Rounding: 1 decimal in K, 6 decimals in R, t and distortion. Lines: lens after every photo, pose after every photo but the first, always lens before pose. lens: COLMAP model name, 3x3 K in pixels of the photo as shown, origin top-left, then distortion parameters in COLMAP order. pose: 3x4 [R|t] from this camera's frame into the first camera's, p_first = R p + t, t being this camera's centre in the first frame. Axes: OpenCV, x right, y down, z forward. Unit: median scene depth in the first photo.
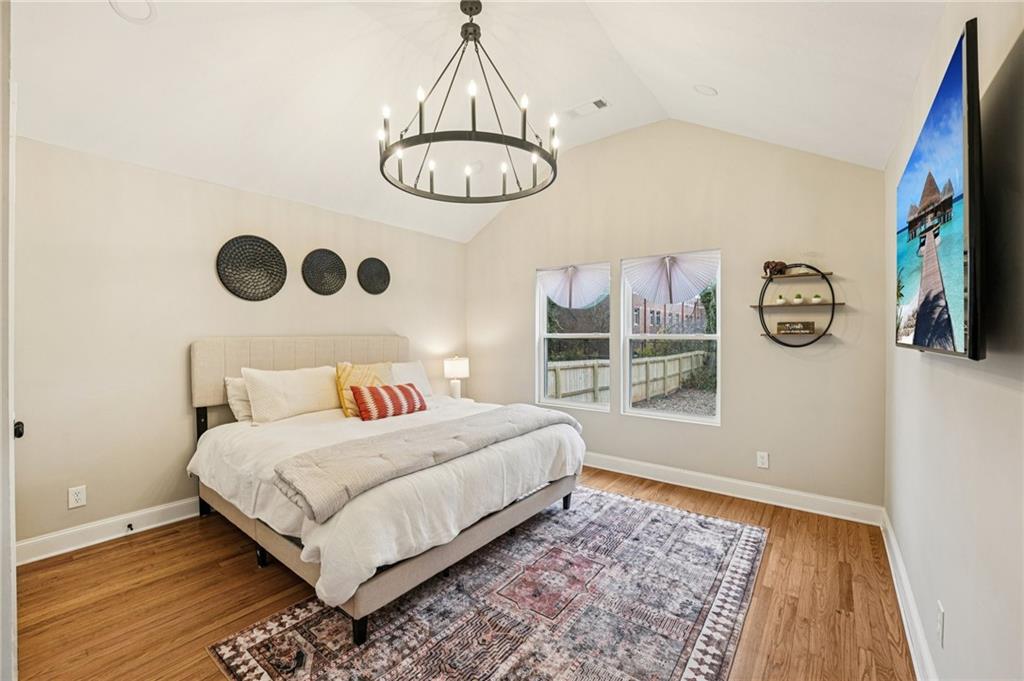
lens RADIAL K [[420.2, 0, 511.4], [0, 420.2, 332.5], [0, 0, 1]] dist [-0.036510, 0.000183]
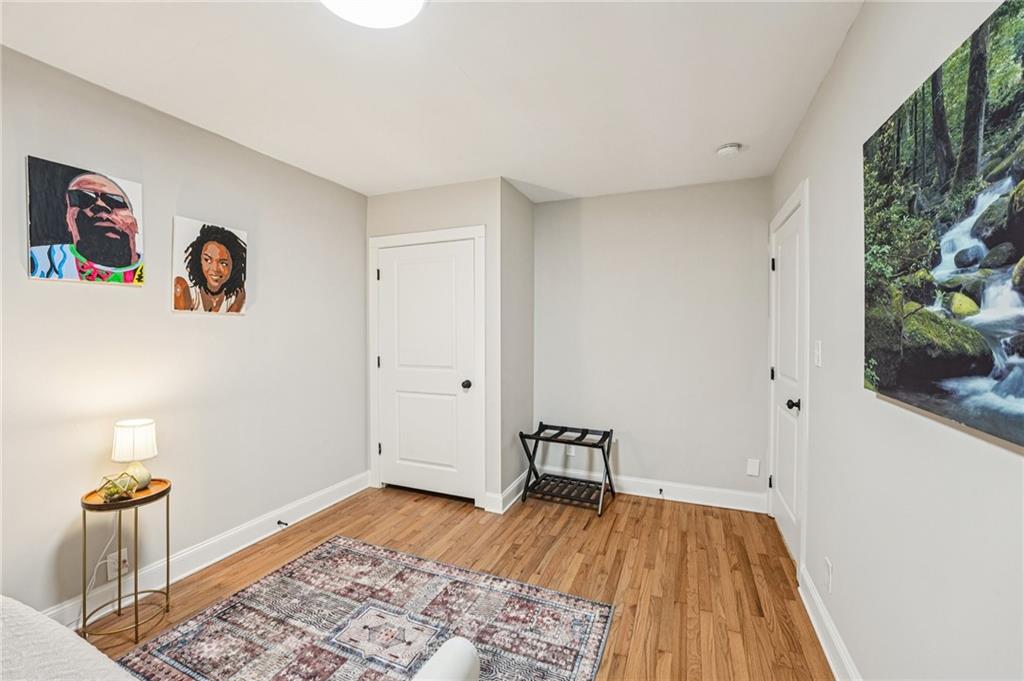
lens RADIAL K [[410.7, 0, 512.5], [0, 410.7, 328.5], [0, 0, 1]] dist [-0.023456, -0.000026]
pose [[0.242398, -0.009028, -0.970135, 1.156948], [-0.001232, 0.999953, -0.009613, -0.253634], [0.970176, 0.003525, 0.242376, 0.913398]]
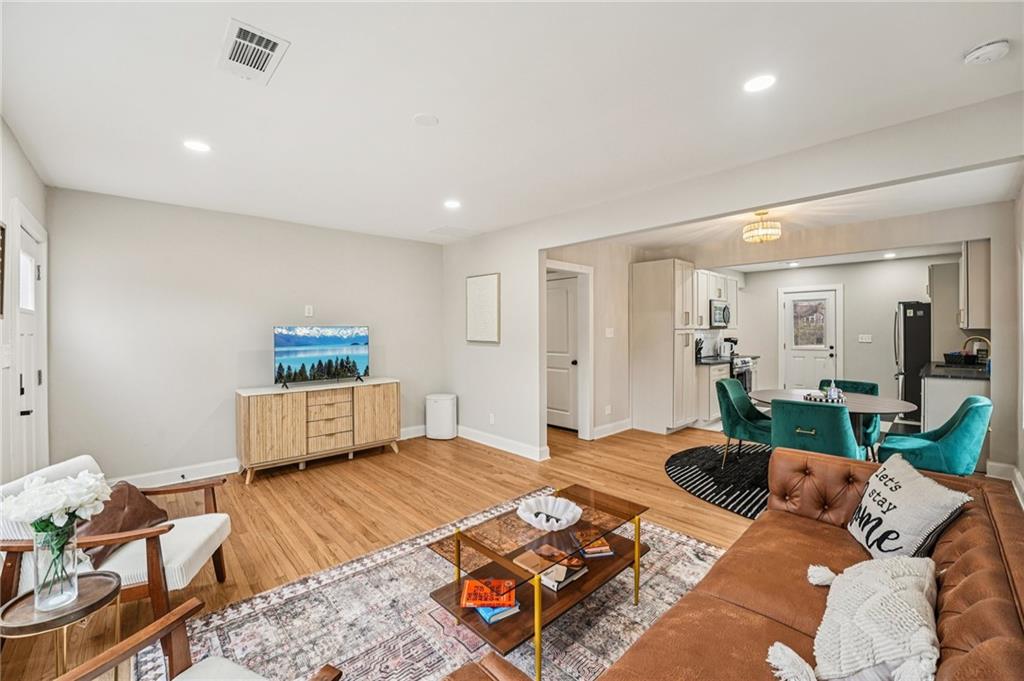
lens RADIAL K [[416.8, 0, 513.0], [0, 416.8, 330.9], [0, 0, 1]] dist [-0.027312, -0.000054]
pose [[0.985612, -0.004503, -0.168962, 0.248469], [0.004341, 0.999990, -0.001327, -0.000863], [0.168966, 0.000575, 0.985622, 0.101197]]
